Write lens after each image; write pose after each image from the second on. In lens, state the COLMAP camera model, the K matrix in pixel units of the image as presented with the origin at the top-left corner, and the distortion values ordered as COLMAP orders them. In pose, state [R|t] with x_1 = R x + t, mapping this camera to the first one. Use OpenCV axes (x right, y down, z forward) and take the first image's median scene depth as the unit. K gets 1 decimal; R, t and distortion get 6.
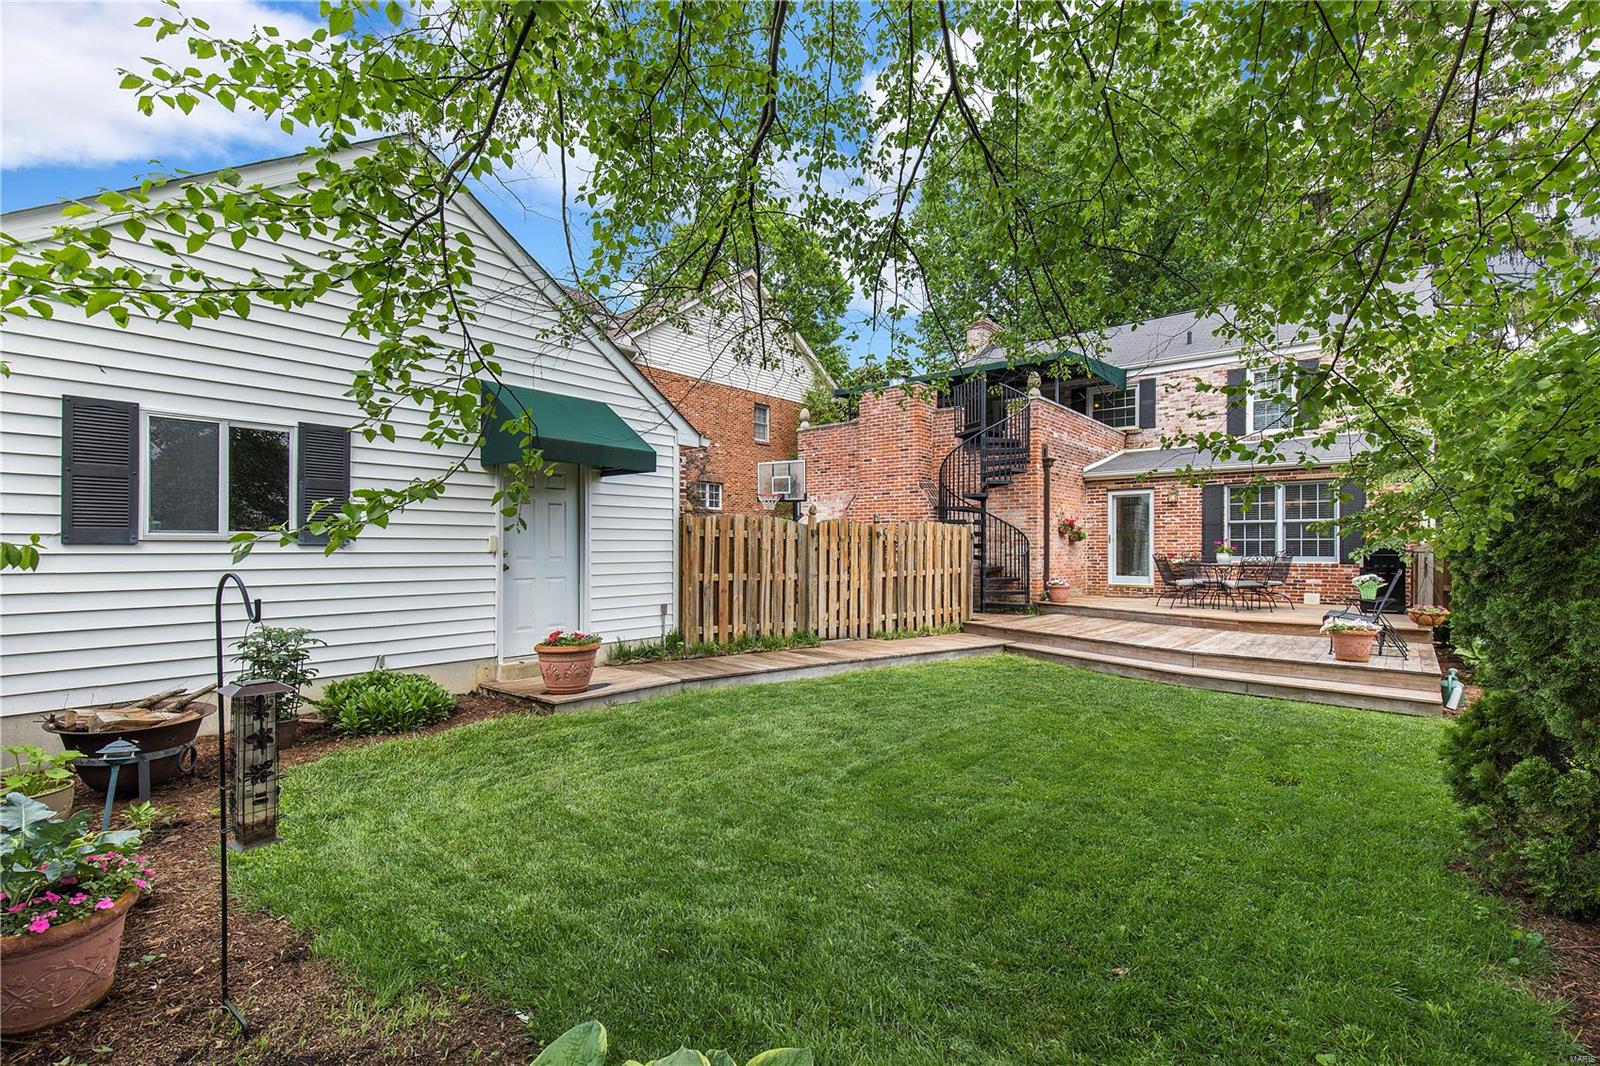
lens RADIAL K [[717.0, 0, 799.6], [0, 717.0, 540.8], [0, 0, 1]] dist [0.000130, -0.000044]
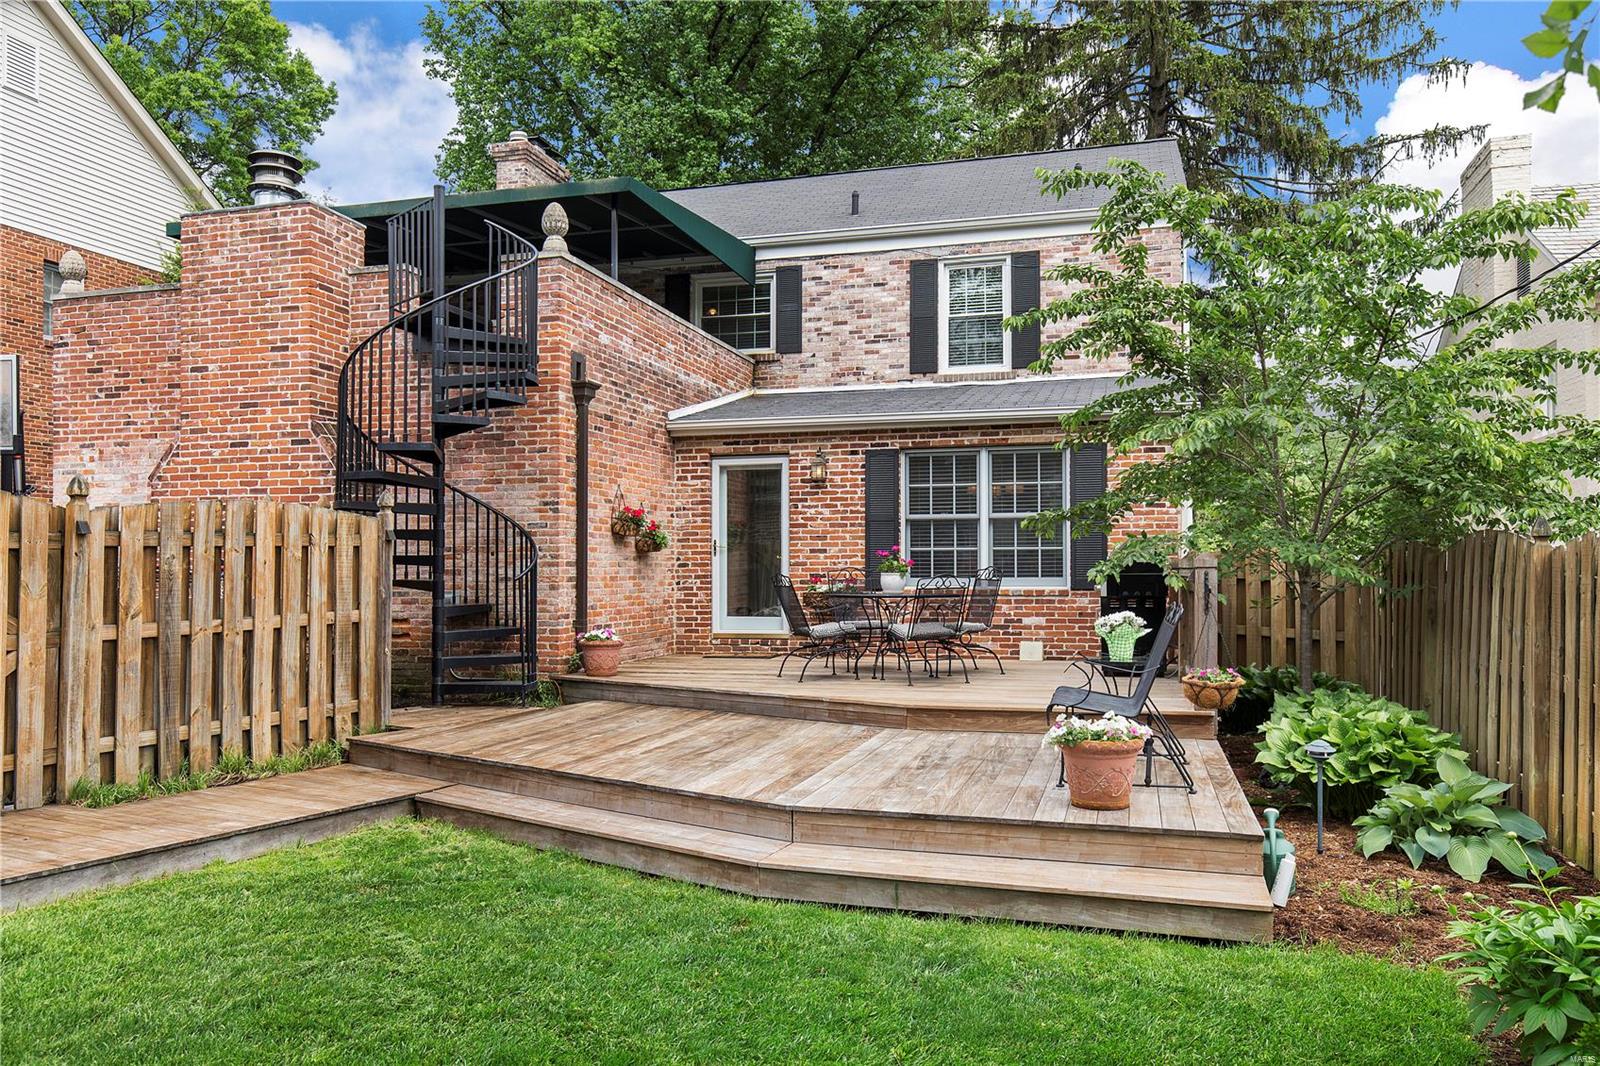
lens RADIAL K [[1154.1, 0, 800.0], [0, 1154.1, 533.0], [0, 0, 1]] dist [-0.000992, -0.000572]
pose [[0.913212, 0.007594, 0.407414, 0.165822], [0.001175, 0.999773, -0.021270, 0.005593], [-0.407483, 0.019903, 0.912996, 0.226663]]
